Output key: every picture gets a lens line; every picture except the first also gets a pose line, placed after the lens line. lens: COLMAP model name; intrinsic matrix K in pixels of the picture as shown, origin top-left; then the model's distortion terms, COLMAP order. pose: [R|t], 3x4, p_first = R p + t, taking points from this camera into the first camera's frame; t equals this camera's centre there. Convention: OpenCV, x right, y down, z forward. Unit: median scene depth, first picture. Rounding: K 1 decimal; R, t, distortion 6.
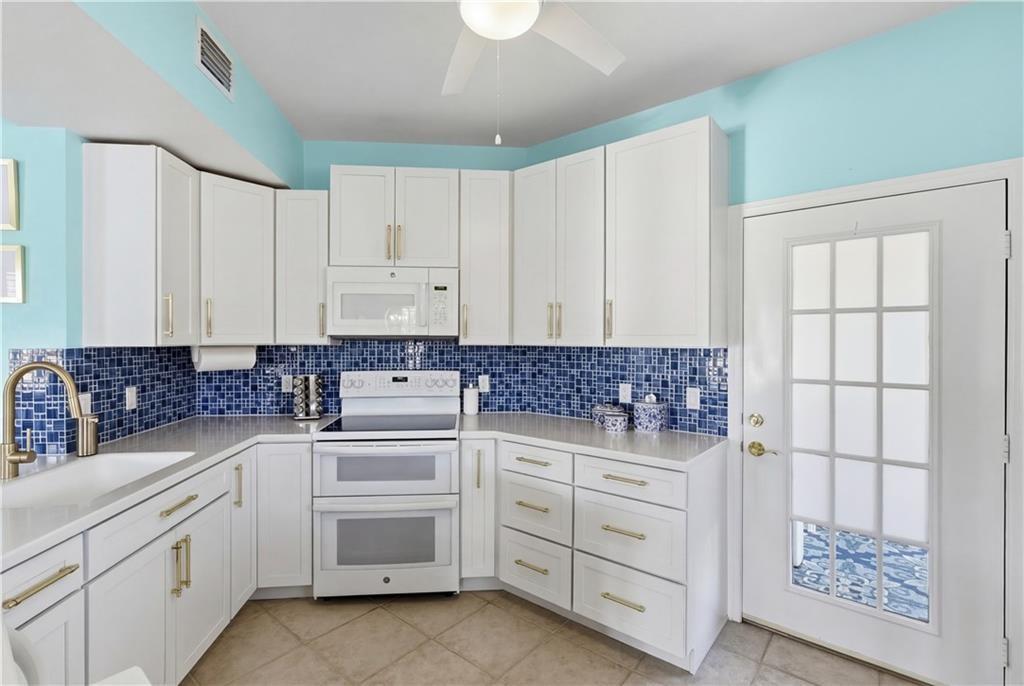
lens RADIAL K [[477.1, 0, 512.0], [0, 477.1, 343.0], [0, 0, 1]] dist [0.002261, 0.001136]
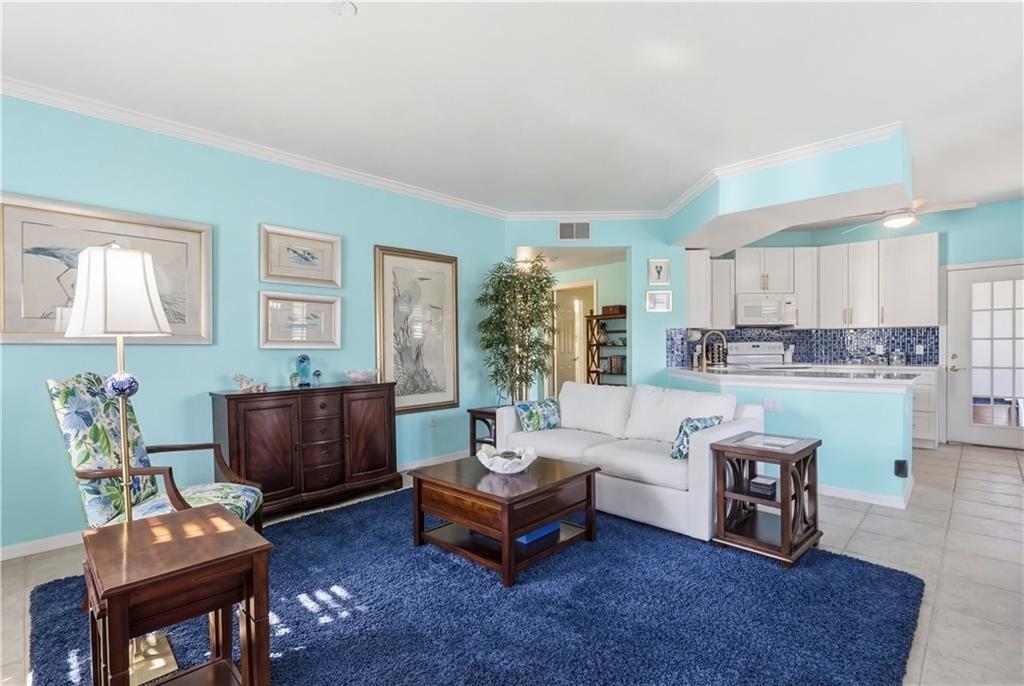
lens RADIAL K [[474.8, 0, 507.5], [0, 474.8, 356.1], [0, 0, 1]] dist [0.001321, 0.000239]
pose [[0.996356, -0.008460, -0.084875, -1.364901], [0.009204, 0.999923, 0.008370, 0.109155], [0.084798, -0.009120, 0.996356, -1.403496]]
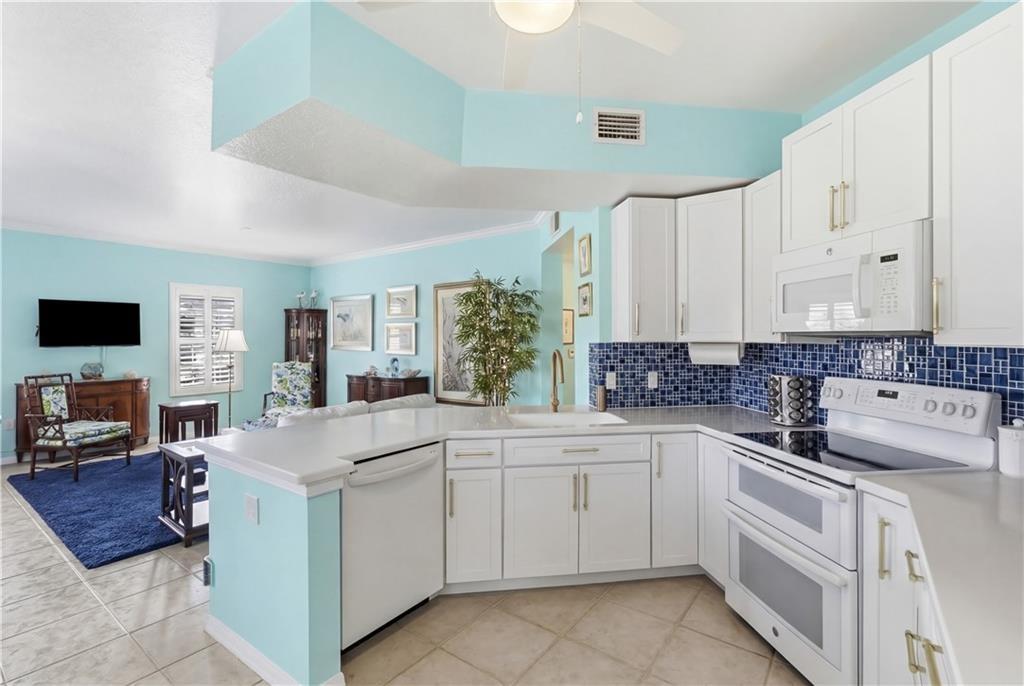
lens RADIAL K [[474.5, 0, 506.0], [0, 474.5, 337.7], [0, 0, 1]] dist [-0.000353, -0.000645]
pose [[0.048269, -0.000723, -0.998834, 0.511724], [-0.008951, 0.999959, -0.001157, -0.000307], [0.998794, 0.008997, 0.048260, 0.485387]]
